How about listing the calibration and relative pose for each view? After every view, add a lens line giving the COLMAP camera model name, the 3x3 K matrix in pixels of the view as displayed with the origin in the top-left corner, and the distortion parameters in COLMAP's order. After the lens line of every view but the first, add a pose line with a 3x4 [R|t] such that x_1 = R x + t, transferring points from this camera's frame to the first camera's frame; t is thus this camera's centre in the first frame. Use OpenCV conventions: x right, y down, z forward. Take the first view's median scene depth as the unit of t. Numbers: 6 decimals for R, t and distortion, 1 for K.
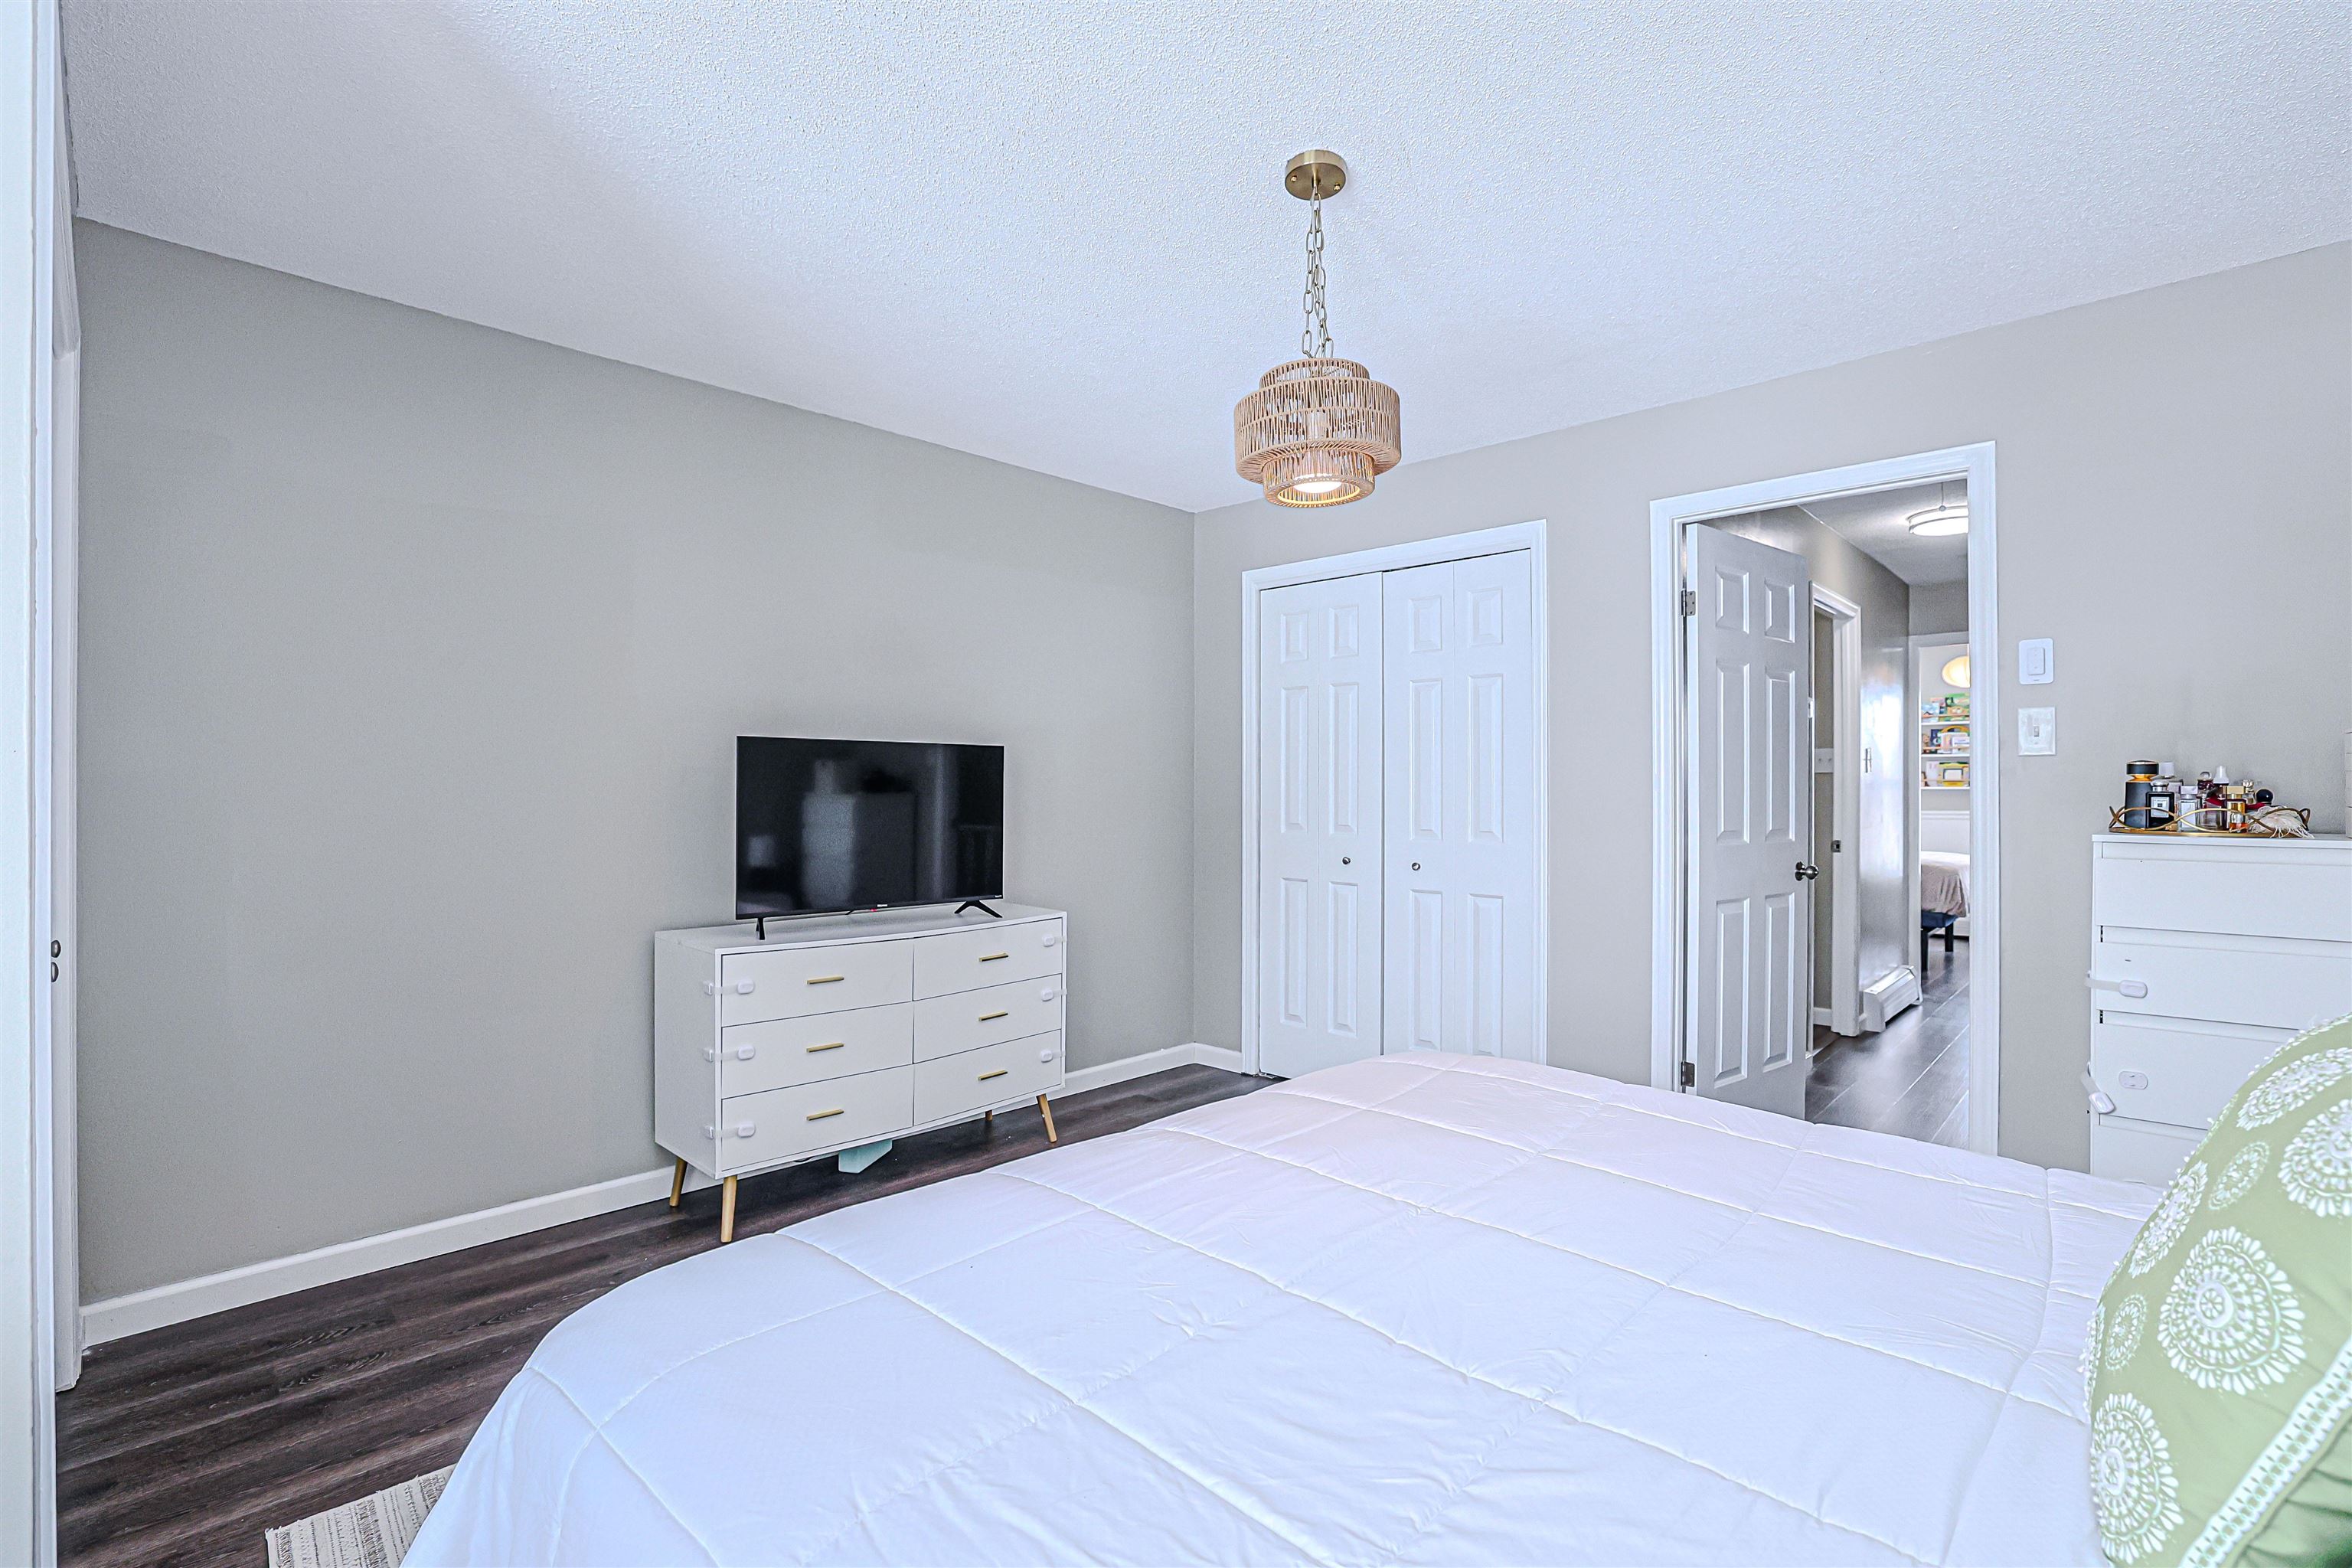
lens RADIAL K [[1105.2, 0, 1182.6], [0, 1105.2, 789.3], [0, 0, 1]] dist [-0.049734, 0.019512]
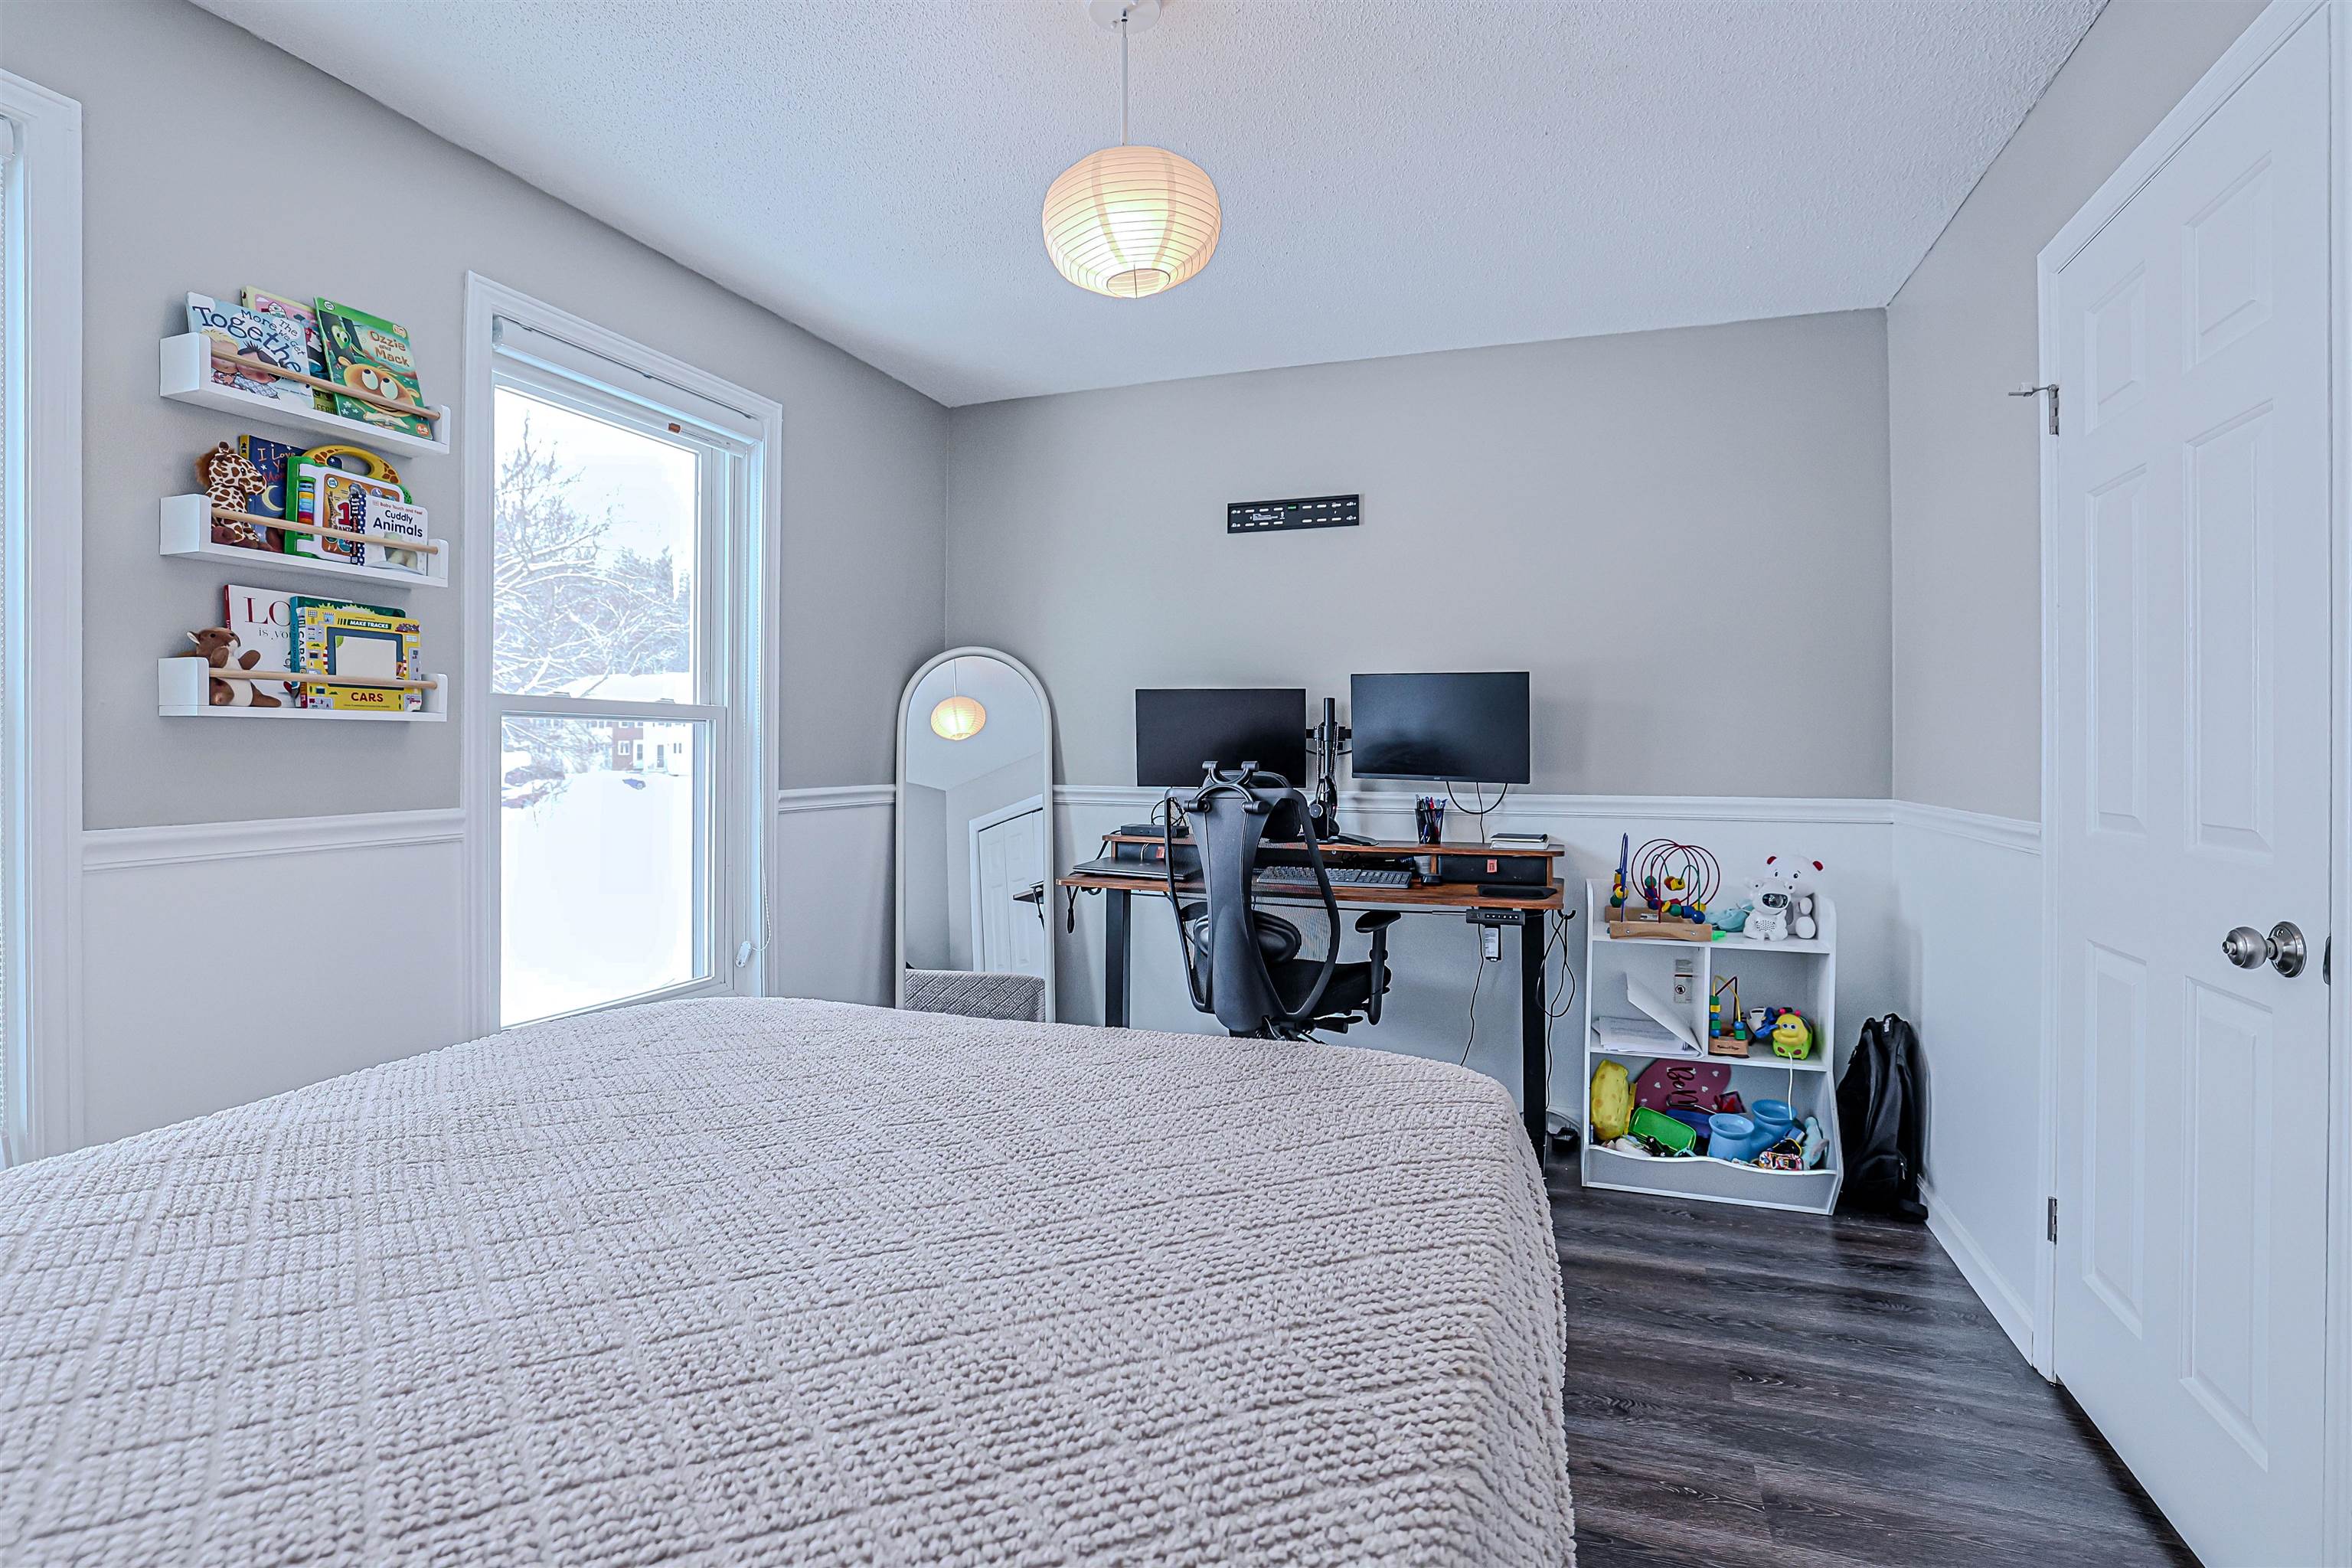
lens RADIAL K [[1081.6, 0, 1176.0], [0, 1081.6, 784.0], [0, 0, 1]] dist [-0.051181, 0.019597]
pose [[-0.400273, -0.026364, 0.916017, 0.352821], [0.000728, 0.999577, 0.029087, 0.005763], [-0.916396, 0.012310, -0.400084, 0.755889]]
